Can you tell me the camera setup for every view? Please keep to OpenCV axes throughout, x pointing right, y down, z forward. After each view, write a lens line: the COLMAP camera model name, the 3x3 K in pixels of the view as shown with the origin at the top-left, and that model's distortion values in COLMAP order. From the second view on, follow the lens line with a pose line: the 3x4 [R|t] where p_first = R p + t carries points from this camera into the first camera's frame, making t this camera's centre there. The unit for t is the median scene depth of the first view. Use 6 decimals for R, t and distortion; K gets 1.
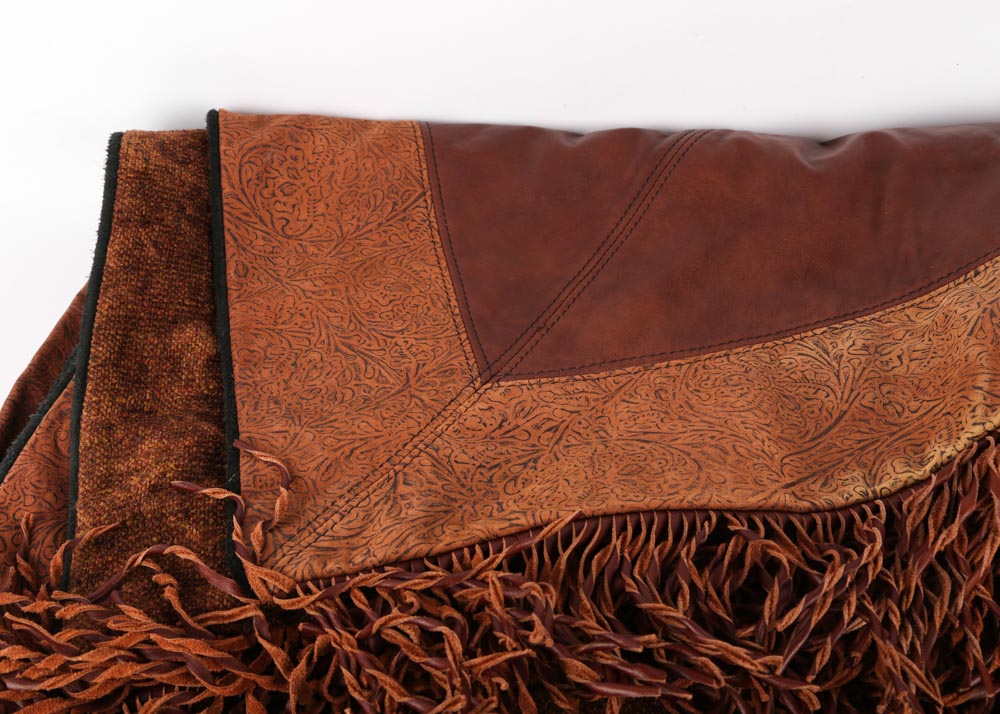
lens RADIAL K [[1083.2, 0, 503.8], [0, 1083.2, 364.0], [0, 0, 1]] dist [0.056606, 0.000000]
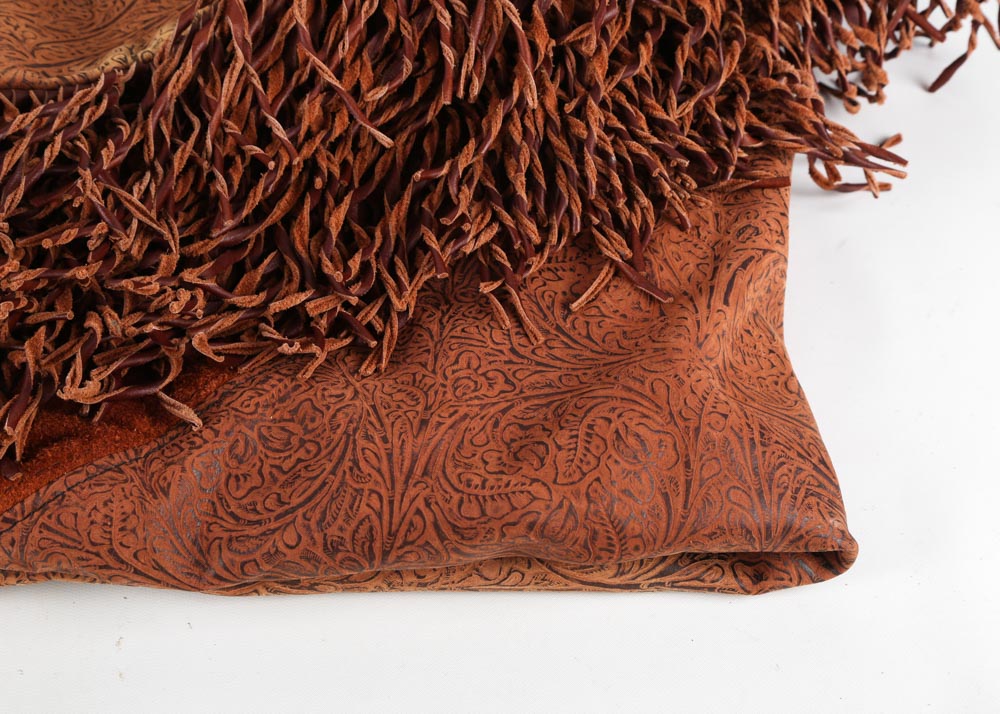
lens RADIAL K [[1669.2, 0, 490.9], [0, 1669.2, 364.0], [0, 0, 1]] dist [0.111206, 0.000000]
pose [[0.979291, -0.150343, 0.135594, 0.351291], [0.149591, 0.988622, 0.015779, 0.332964], [-0.136423, 0.004831, 0.990639, -0.307988]]
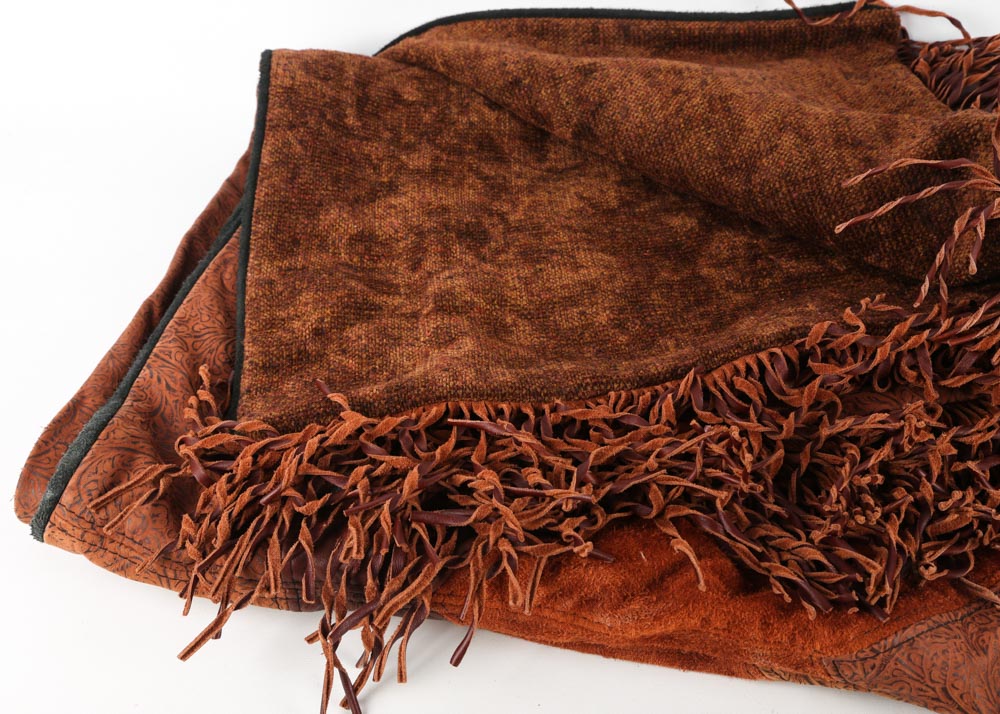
lens RADIAL K [[1187.7, 0, 490.9], [0, 1187.7, 339.9], [0, 0, 1]] dist [0.050454, 0.000000]
pose [[0.998472, 0.022427, -0.050513, -0.051660], [-0.027443, 0.994519, -0.100893, 0.258378], [0.047973, 0.102125, 0.993614, -0.279809]]
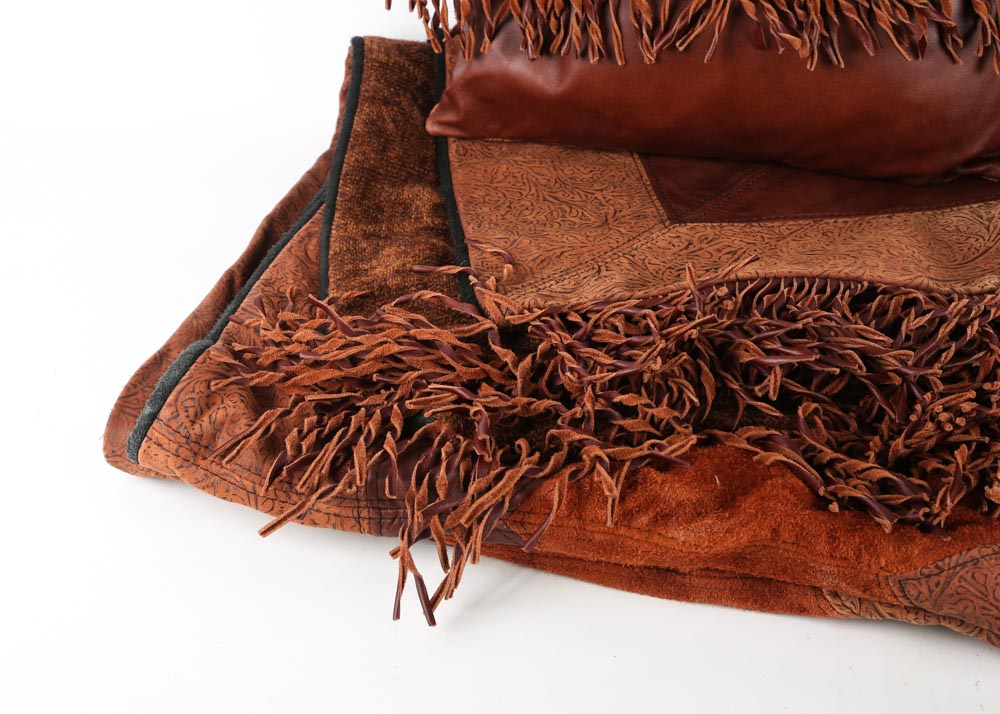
lens RADIAL K [[1464.7, 0, 496.3], [0, 1464.7, 357.6], [0, 0, 1]] dist [0.098660, 0.000000]
pose [[0.993075, 0.061519, -0.100090, -0.040717], [-0.079365, 0.979446, -0.185439, 0.477024], [0.086624, 0.192099, 0.977545, -0.540003]]
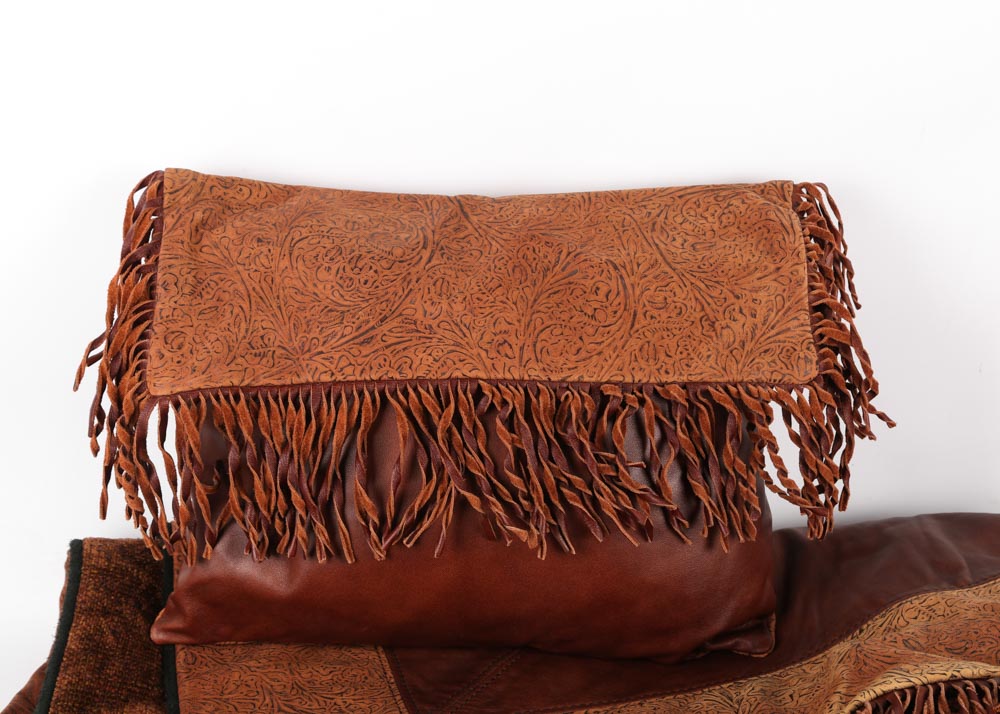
lens RADIAL K [[1640.8, 0, 495.6], [0, 1640.8, 359.0], [0, 0, 1]] dist [0.187086, 0.000000]
pose [[0.999791, -0.018193, 0.009301, 0.054288], [0.020427, 0.900492, -0.434392, 0.417835], [-0.000473, 0.434491, 0.900676, -0.674399]]
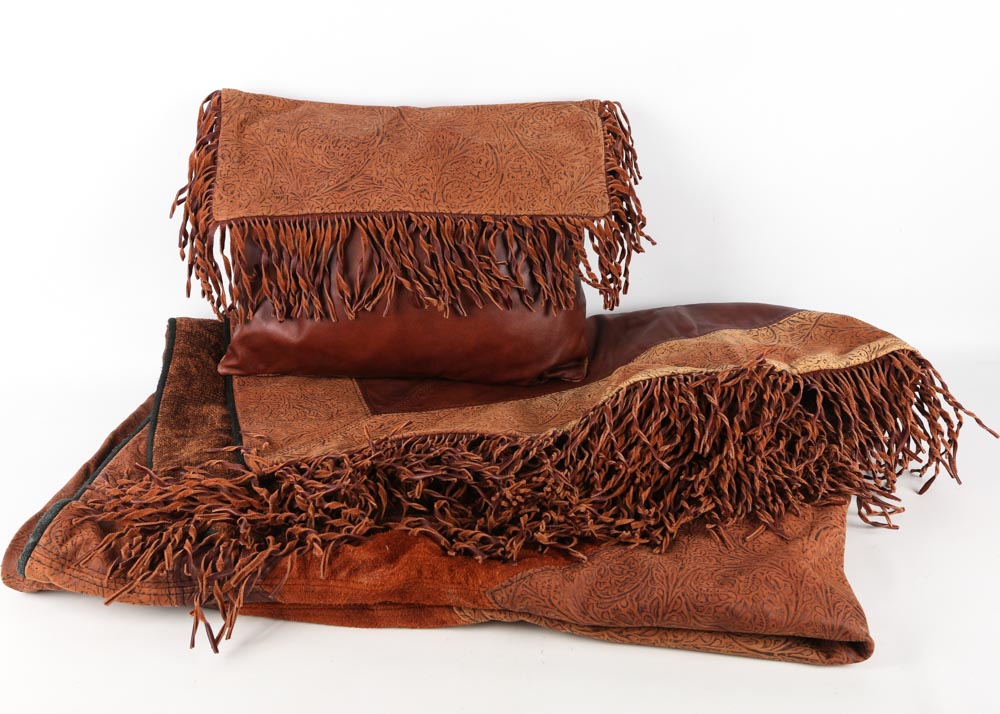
lens RADIAL K [[1187.7, 0, 494.5], [0, 1187.7, 359.0], [0, 0, 1]] dist [0.050454, 0.000000]
pose [[0.999322, -0.017219, 0.032529, 0.130172], [0.028399, 0.922943, -0.383889, 0.741535], [-0.023412, 0.384552, 0.922806, -0.961766]]
